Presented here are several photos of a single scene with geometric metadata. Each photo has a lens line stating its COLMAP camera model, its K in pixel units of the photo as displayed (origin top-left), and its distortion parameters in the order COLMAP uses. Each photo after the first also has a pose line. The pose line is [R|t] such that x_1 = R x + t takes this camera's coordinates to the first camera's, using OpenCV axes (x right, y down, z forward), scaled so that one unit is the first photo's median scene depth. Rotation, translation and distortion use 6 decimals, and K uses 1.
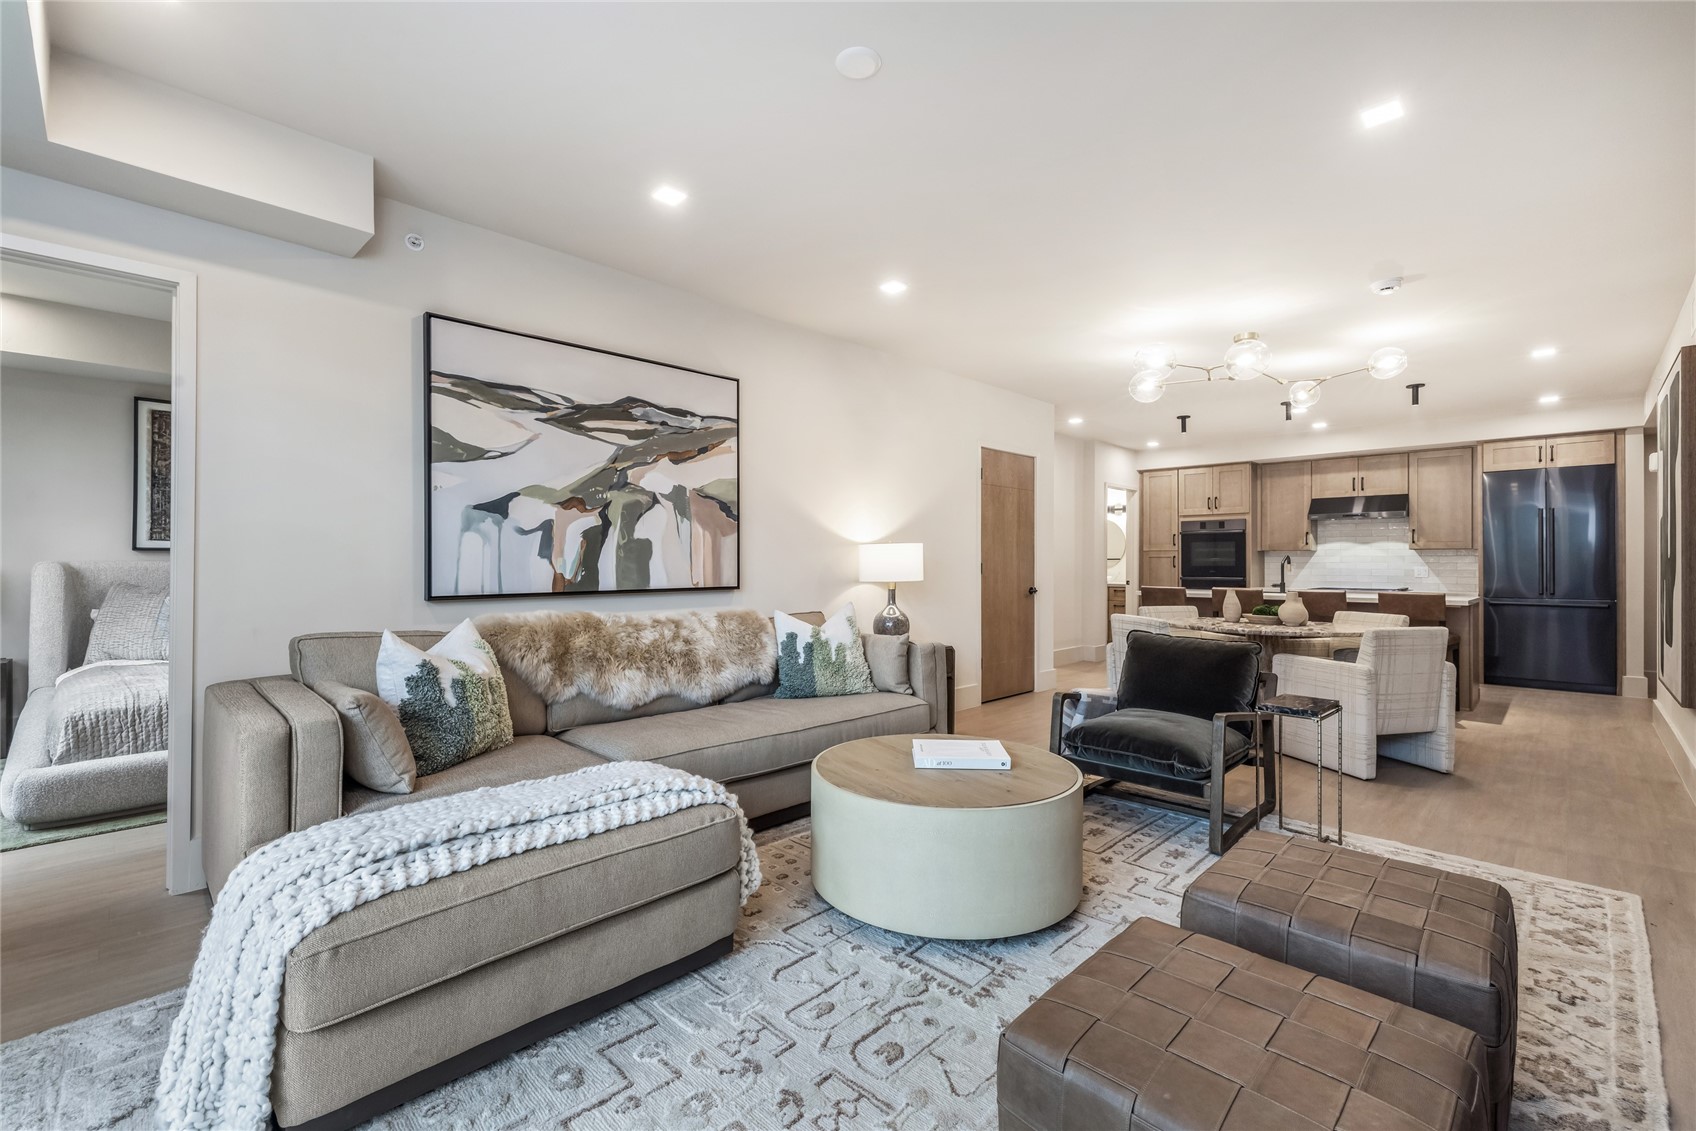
lens RADIAL K [[729.9, 0, 848.0], [0, 729.9, 565.5], [0, 0, 1]] dist [0.000485, 0.000030]
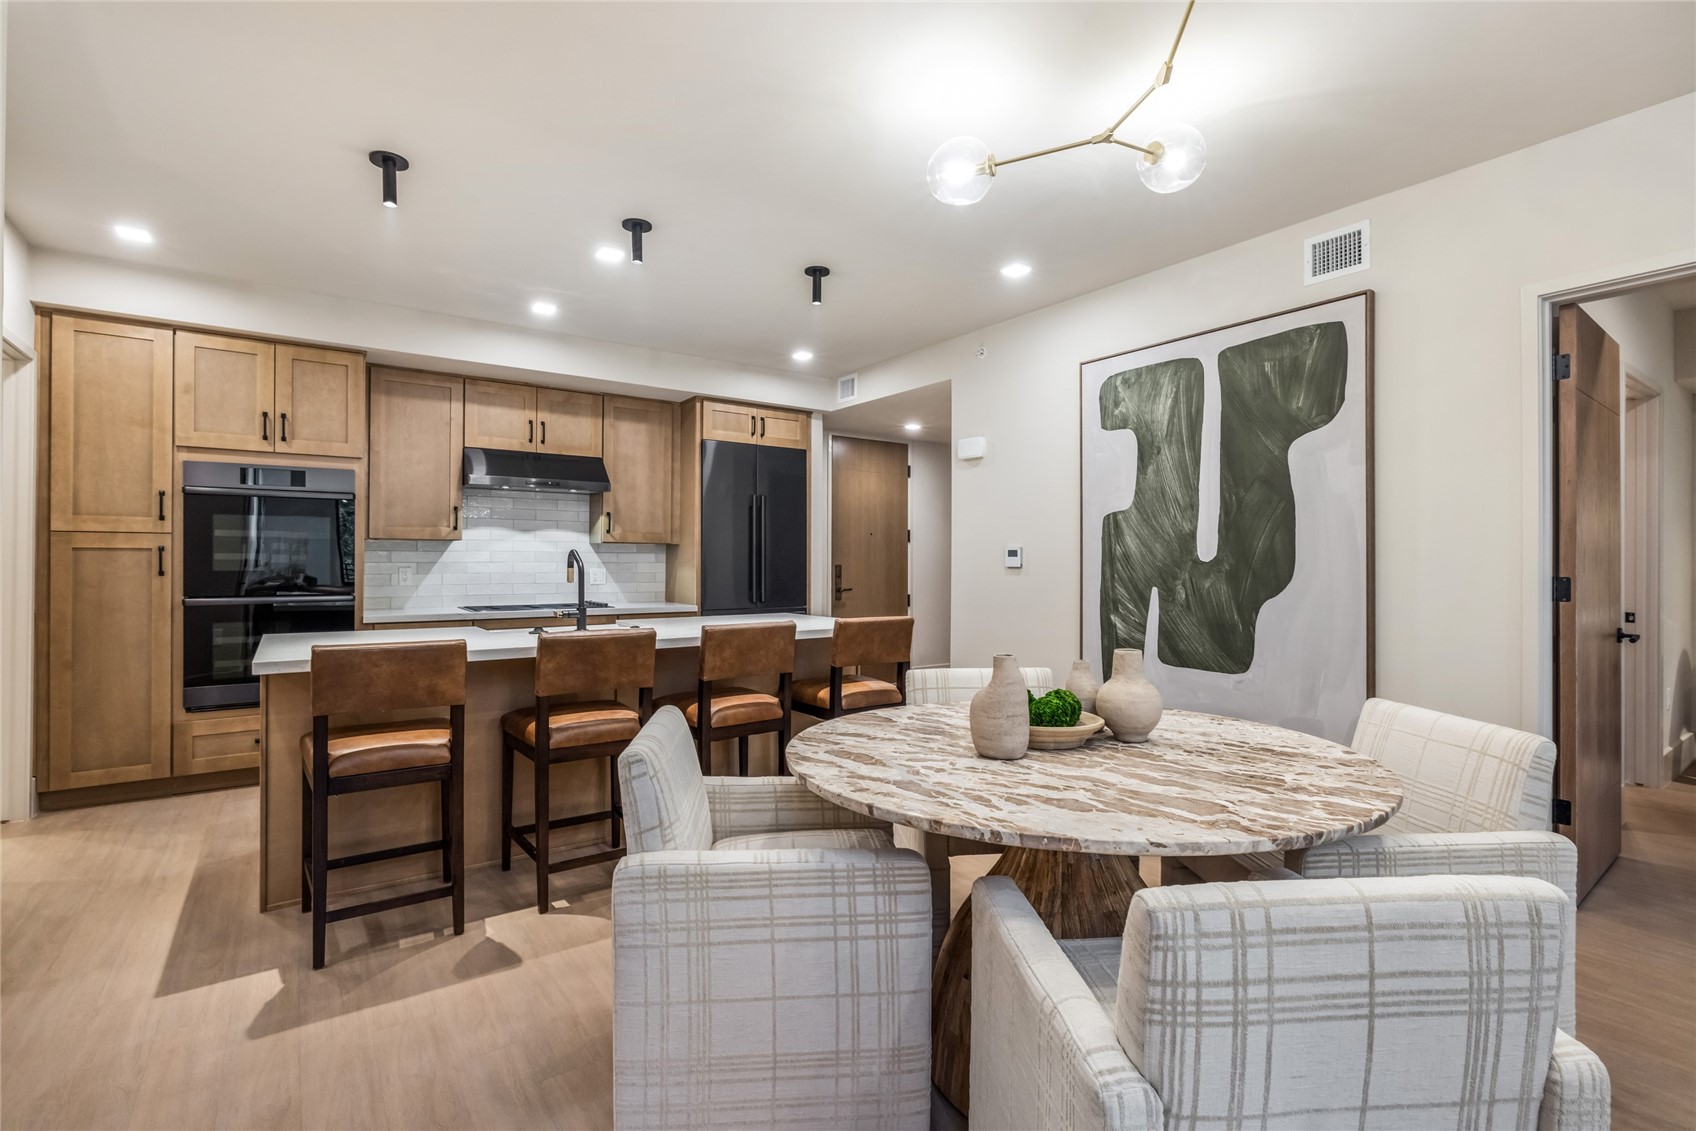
lens RADIAL K [[781.3, 0, 848.0], [0, 781.3, 565.5], [0, 0, 1]] dist [-0.003995, -0.000453]
pose [[0.175269, -0.009497, 0.984475, 0.103086], [0.000359, 0.999954, 0.009582, -0.007243], [-0.984521, -0.001326, 0.175264, 0.597943]]
